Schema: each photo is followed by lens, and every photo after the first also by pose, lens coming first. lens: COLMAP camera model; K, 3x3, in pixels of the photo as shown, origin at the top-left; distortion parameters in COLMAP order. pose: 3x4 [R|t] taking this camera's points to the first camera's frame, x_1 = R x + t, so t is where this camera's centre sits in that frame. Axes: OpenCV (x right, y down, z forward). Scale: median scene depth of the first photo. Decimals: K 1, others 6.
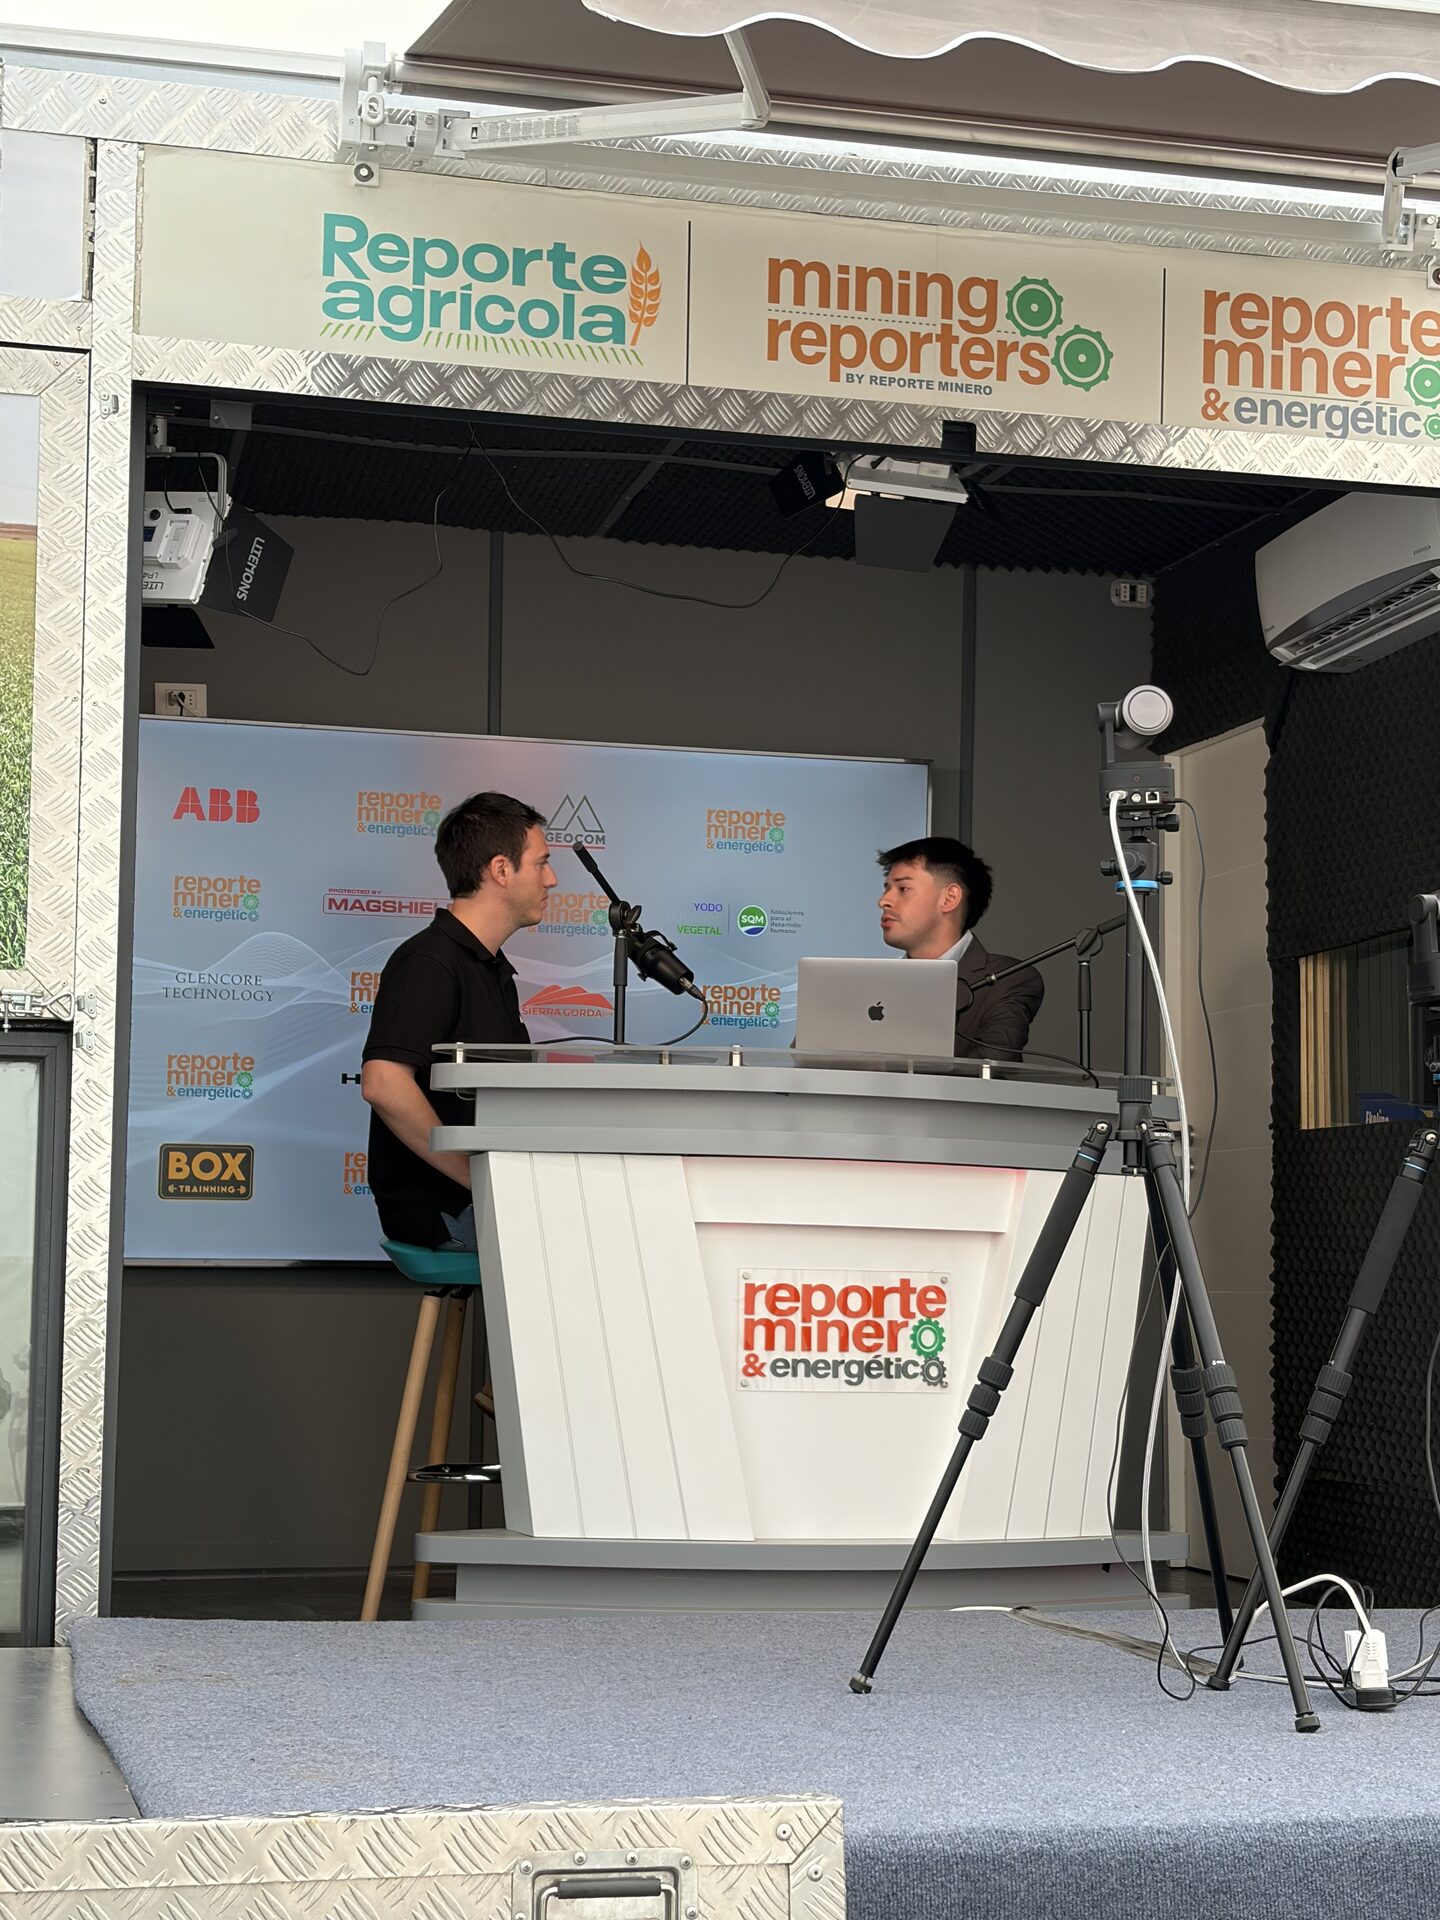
lens RADIAL K [[3075.7, 0, 719.0], [0, 3075.7, 962.6], [0, 0, 1]] dist [0.028829, 0.000000]
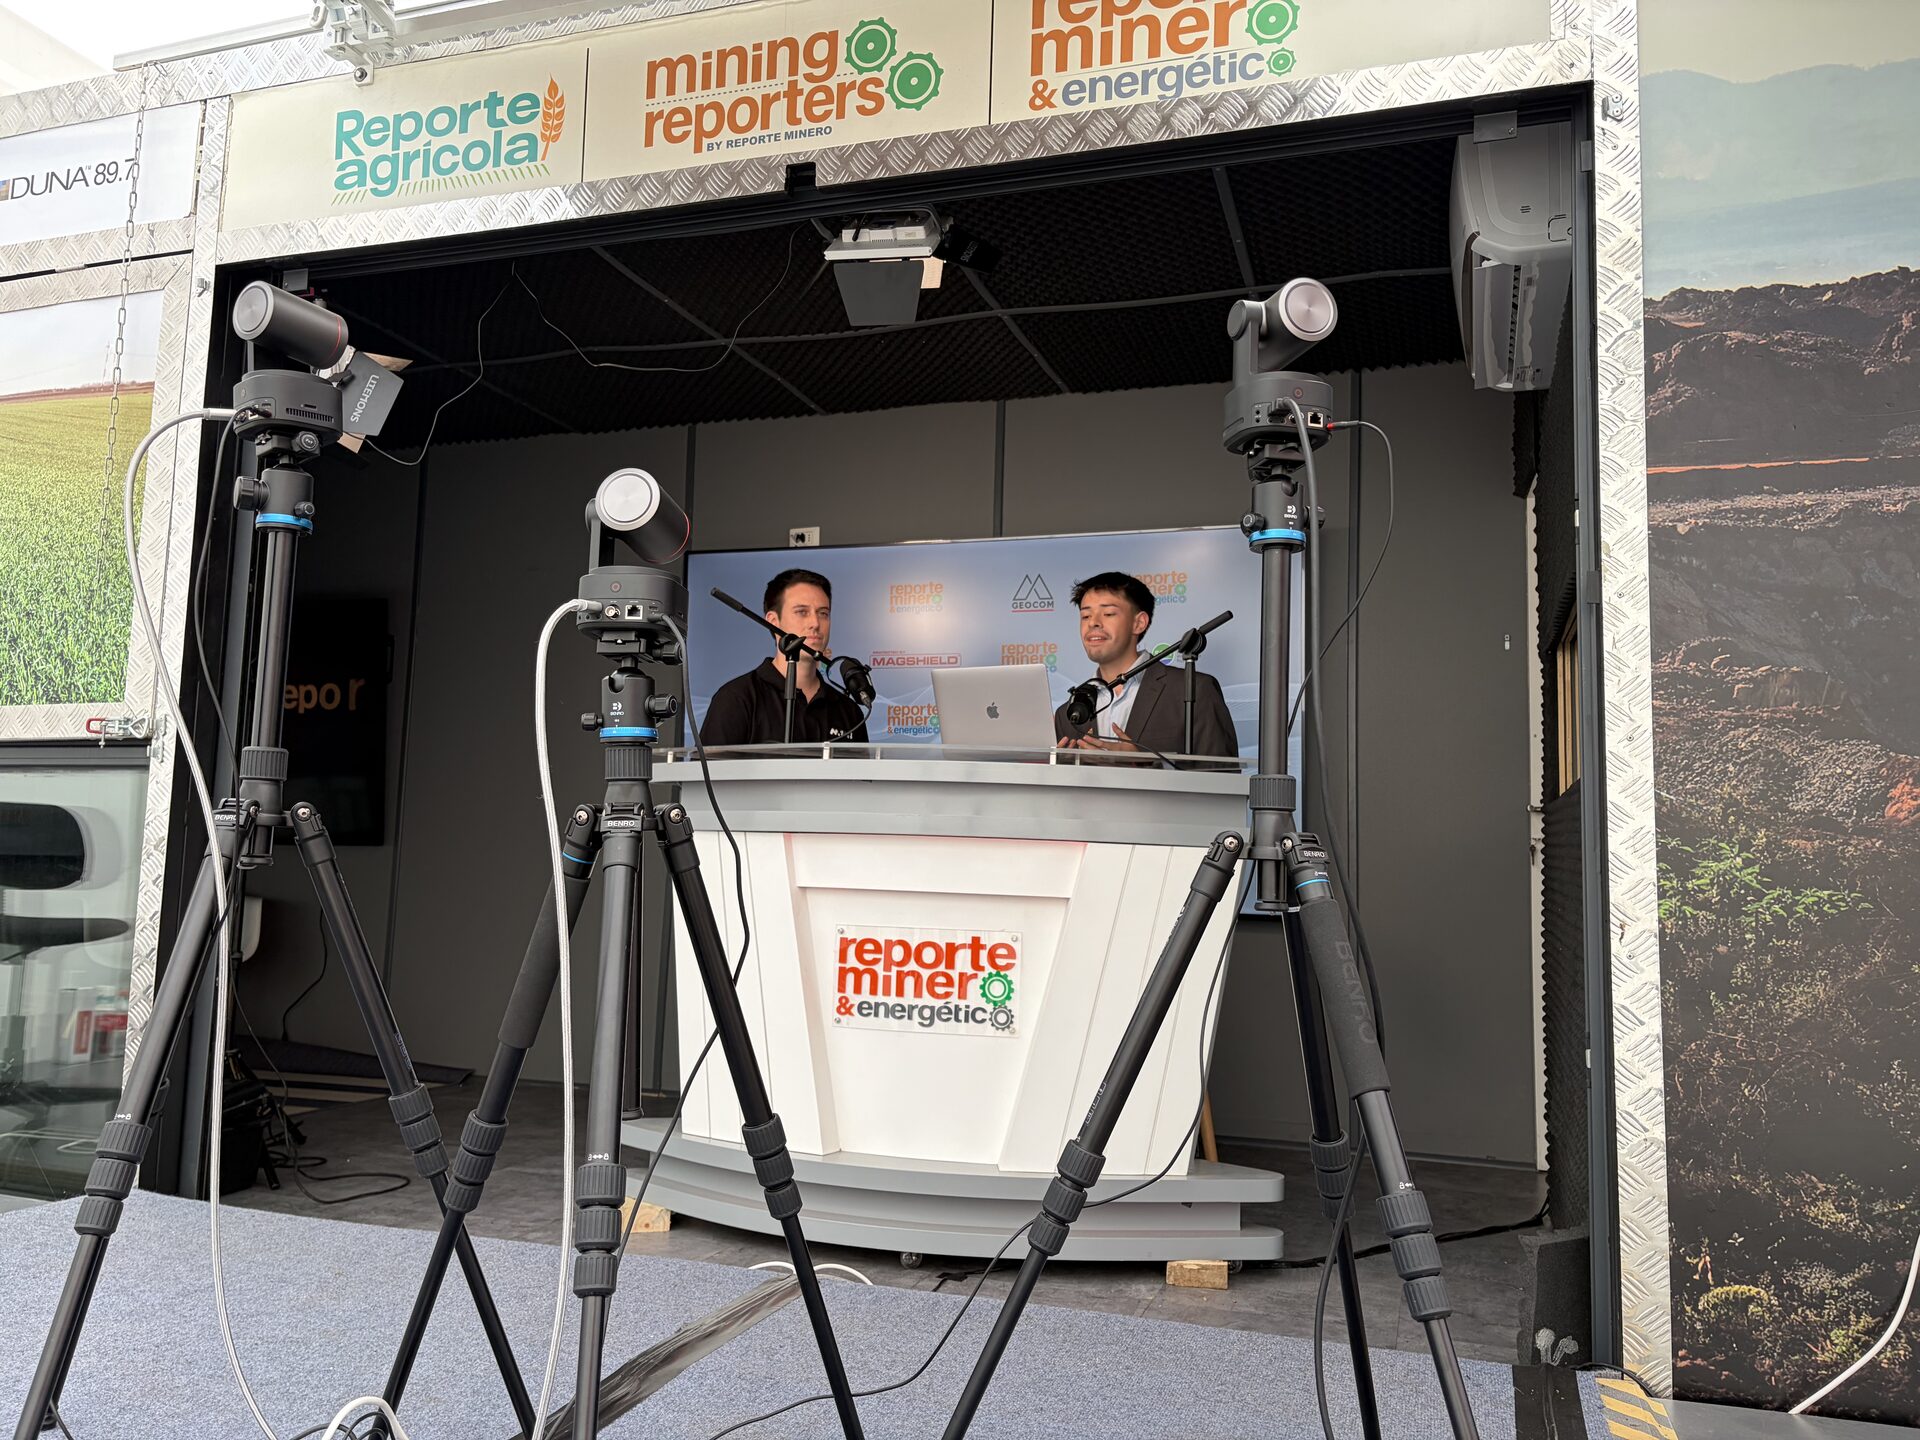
lens RADIAL K [[1486.6, 0, 961.5], [0, 1486.6, 718.8], [0, 0, 1]] dist [0.003241, -0.000502]
pose [[0.846106, -0.048974, -0.530760, 0.396606], [0.041781, 0.998800, -0.025556, 0.038276], [0.531375, -0.000553, 0.847137, 0.576048]]
